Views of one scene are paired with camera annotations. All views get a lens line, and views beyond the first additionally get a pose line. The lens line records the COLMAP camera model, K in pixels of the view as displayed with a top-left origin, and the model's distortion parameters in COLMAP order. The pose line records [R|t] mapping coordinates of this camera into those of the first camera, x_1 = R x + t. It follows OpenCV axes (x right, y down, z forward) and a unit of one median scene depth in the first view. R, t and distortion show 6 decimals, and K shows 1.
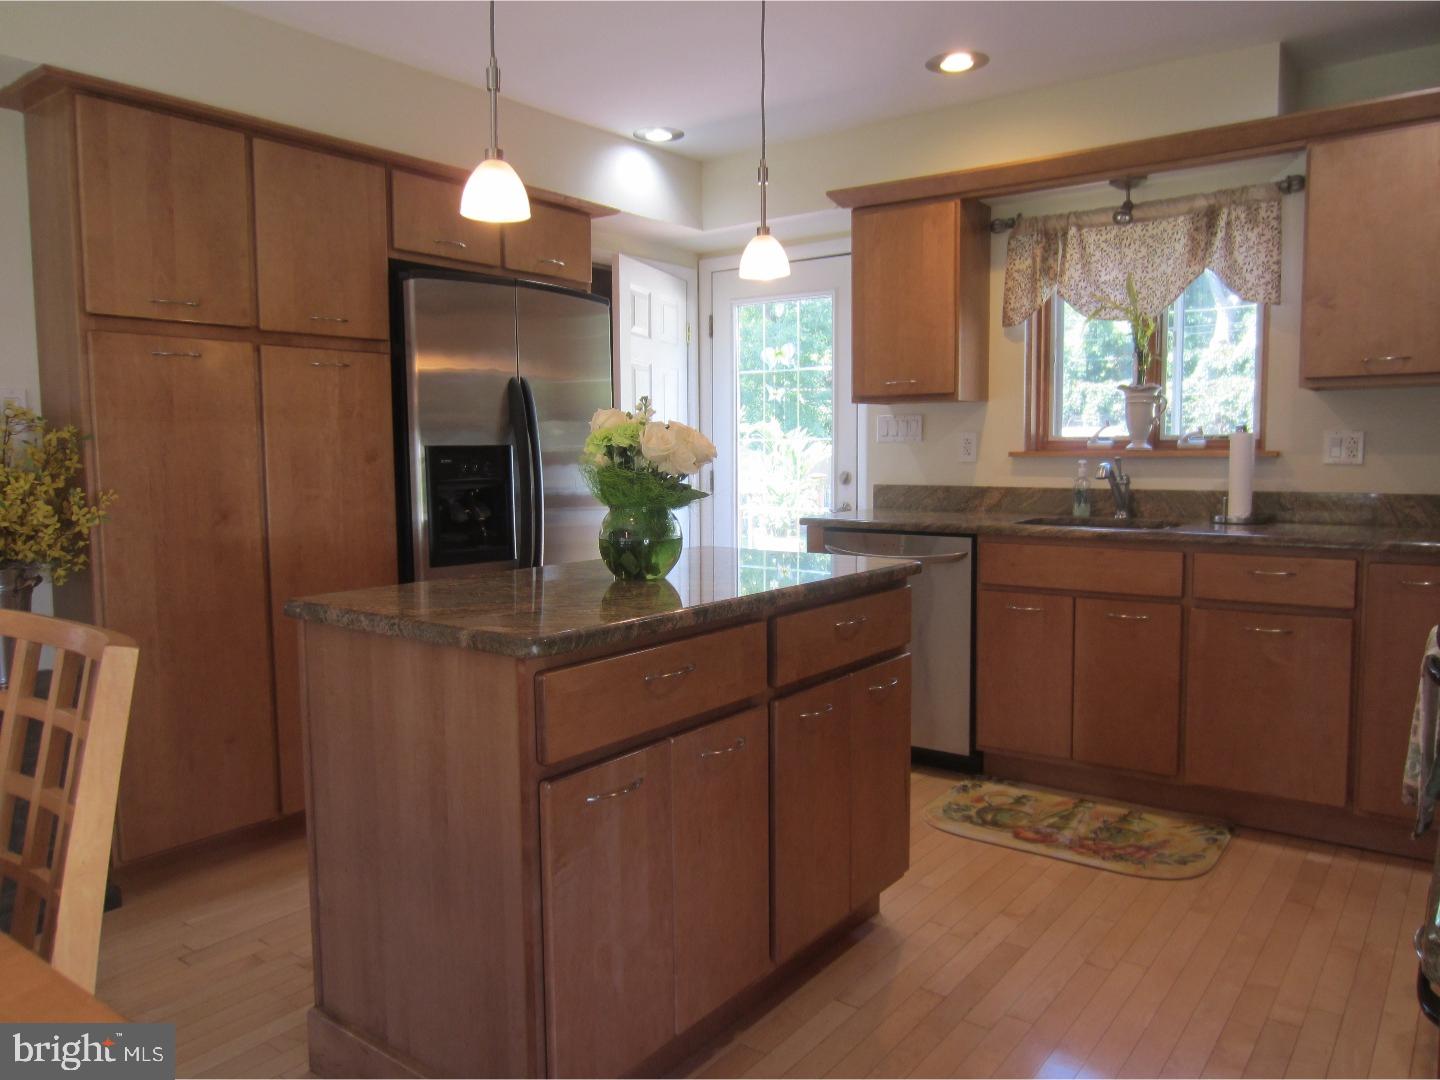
lens RADIAL K [[1037.7, 0, 718.7], [0, 1037.7, 539.9], [0, 0, 1]] dist [-0.012621, -0.009024]
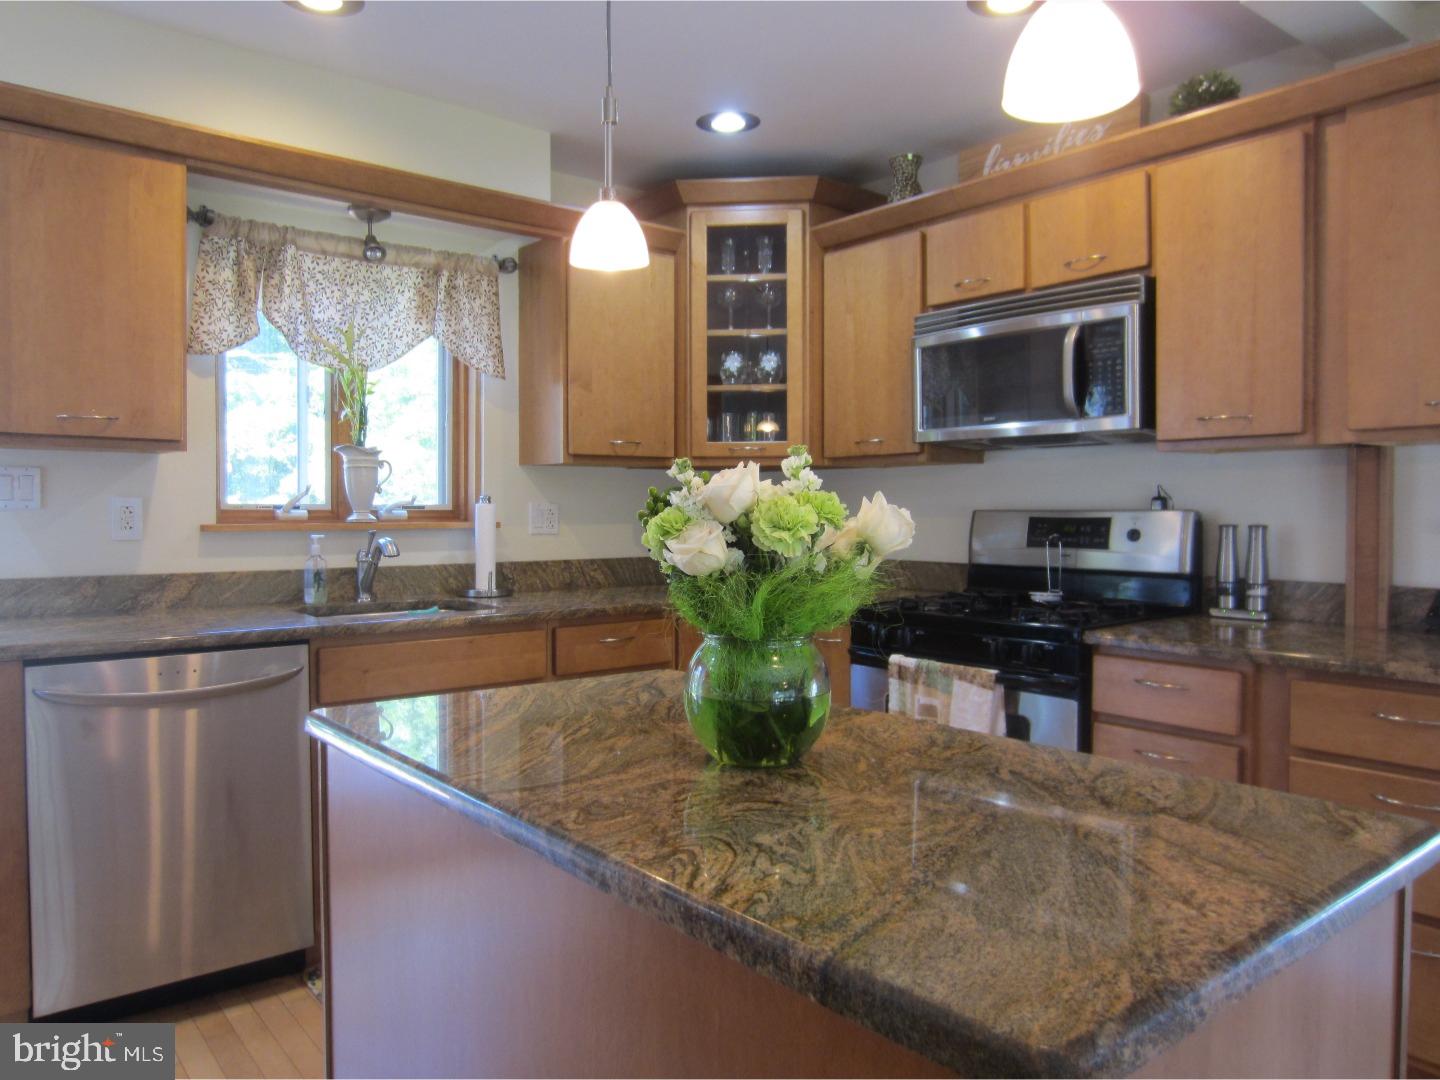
lens RADIAL K [[1037.7, 0, 717.3], [0, 1037.7, 539.3], [0, 0, 1]] dist [-0.012621, -0.009024]
pose [[0.236576, -0.019901, 0.971409, -0.366214], [0.083066, 0.996544, 0.000187, -0.047853], [-0.968056, 0.080646, 0.237411, 0.510953]]
